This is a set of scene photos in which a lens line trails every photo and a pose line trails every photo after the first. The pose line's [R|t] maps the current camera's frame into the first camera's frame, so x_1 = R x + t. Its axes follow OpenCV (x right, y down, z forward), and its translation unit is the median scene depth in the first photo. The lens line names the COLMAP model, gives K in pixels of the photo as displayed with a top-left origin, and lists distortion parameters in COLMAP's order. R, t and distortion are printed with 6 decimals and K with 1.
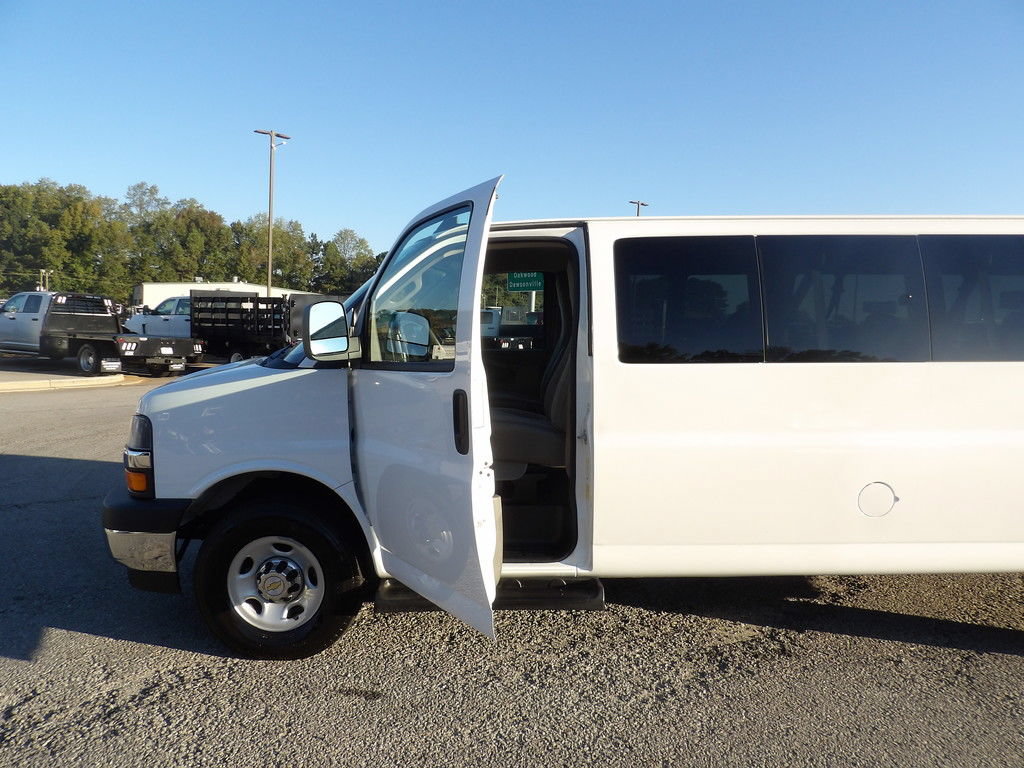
lens RADIAL K [[734.0, 0, 524.7], [0, 734.0, 388.3], [0, 0, 1]] dist [-0.039263, 0.046883]
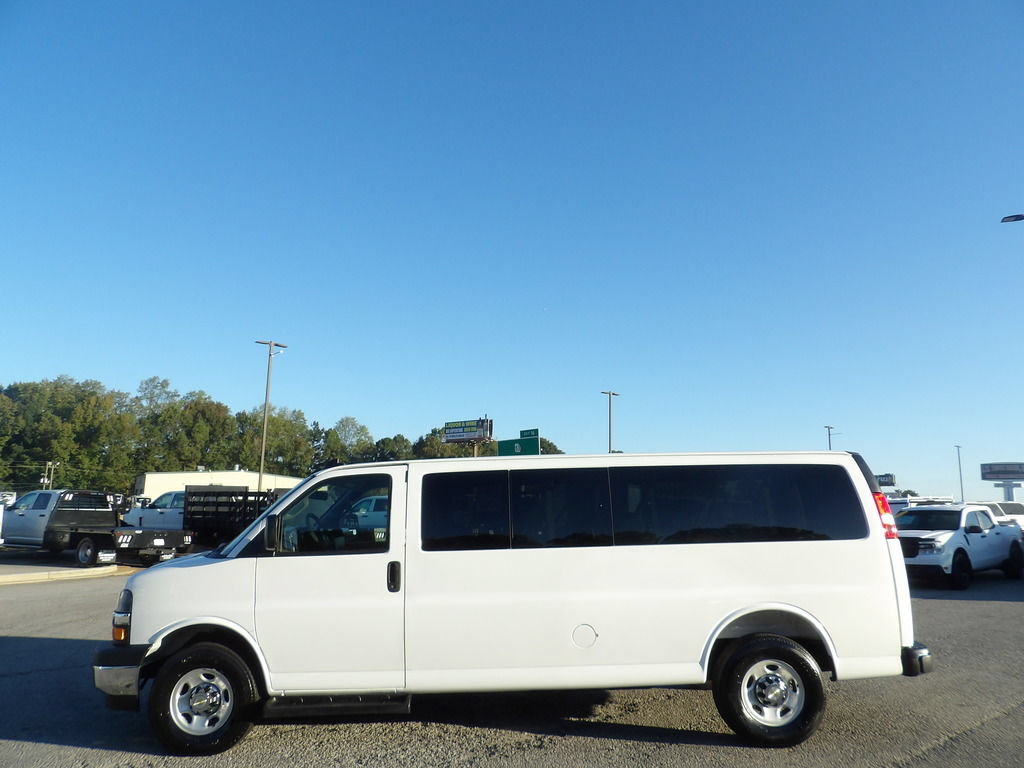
lens RADIAL K [[730.8, 0, 515.2], [0, 730.8, 390.0], [0, 0, 1]] dist [-0.040287, 0.050800]
pose [[0.999719, -0.022445, -0.007654, 0.052260], [0.019905, 0.969671, -0.243602, 0.002585], [0.012889, 0.243381, 0.969845, -0.095722]]
